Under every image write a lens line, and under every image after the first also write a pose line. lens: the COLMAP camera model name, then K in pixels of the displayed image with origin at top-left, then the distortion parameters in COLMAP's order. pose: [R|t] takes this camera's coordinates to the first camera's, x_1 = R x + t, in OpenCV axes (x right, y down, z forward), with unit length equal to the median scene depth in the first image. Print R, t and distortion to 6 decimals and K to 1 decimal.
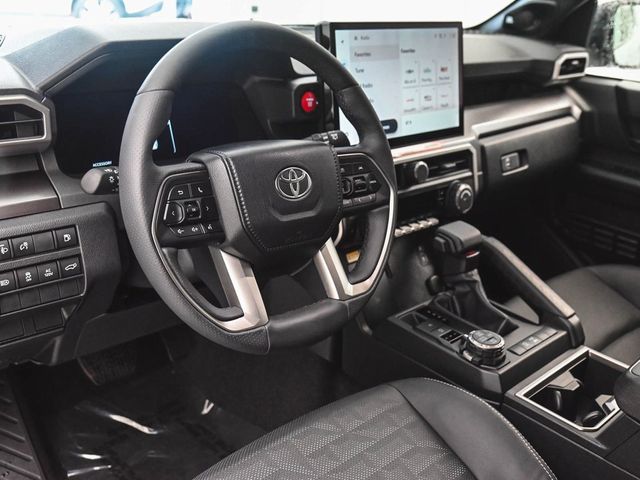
lens RADIAL K [[667.4, 0, 319.0], [0, 667.4, 237.4], [0, 0, 1]] dist [-0.023024, 0.000000]
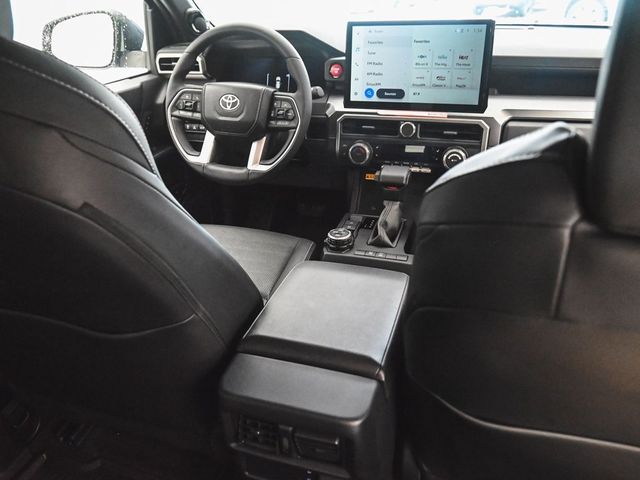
lens RADIAL K [[489.0, 0, 316.4], [0, 489.0, 246.9], [0, 0, 1]] dist [-0.047779, -0.001522]
pose [[0.472683, 0.358631, -0.804956, 0.987779], [-0.256487, 0.929886, 0.263677, -0.088253], [0.843080, 0.081825, 0.531526, 0.302933]]
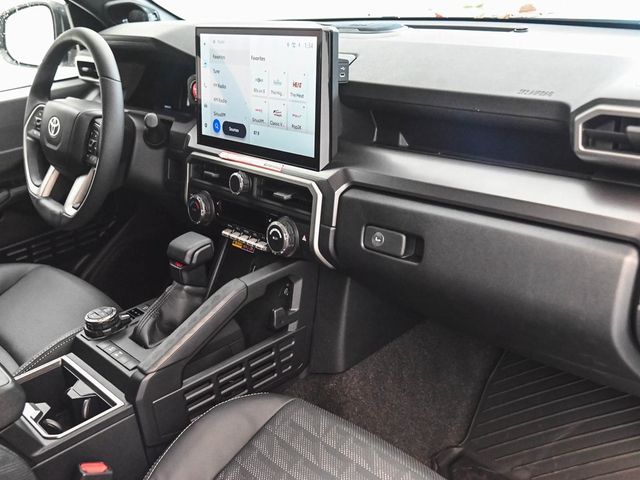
lens RADIAL K [[739.6, 0, 322.0], [0, 739.6, 239.1], [0, 0, 1]] dist [-0.017562, 0.000000]
pose [[-0.033225, 0.327092, -0.944408, 1.189543], [-0.270726, 0.906658, 0.323542, -0.405394], [0.962083, 0.266426, 0.058429, 1.078204]]
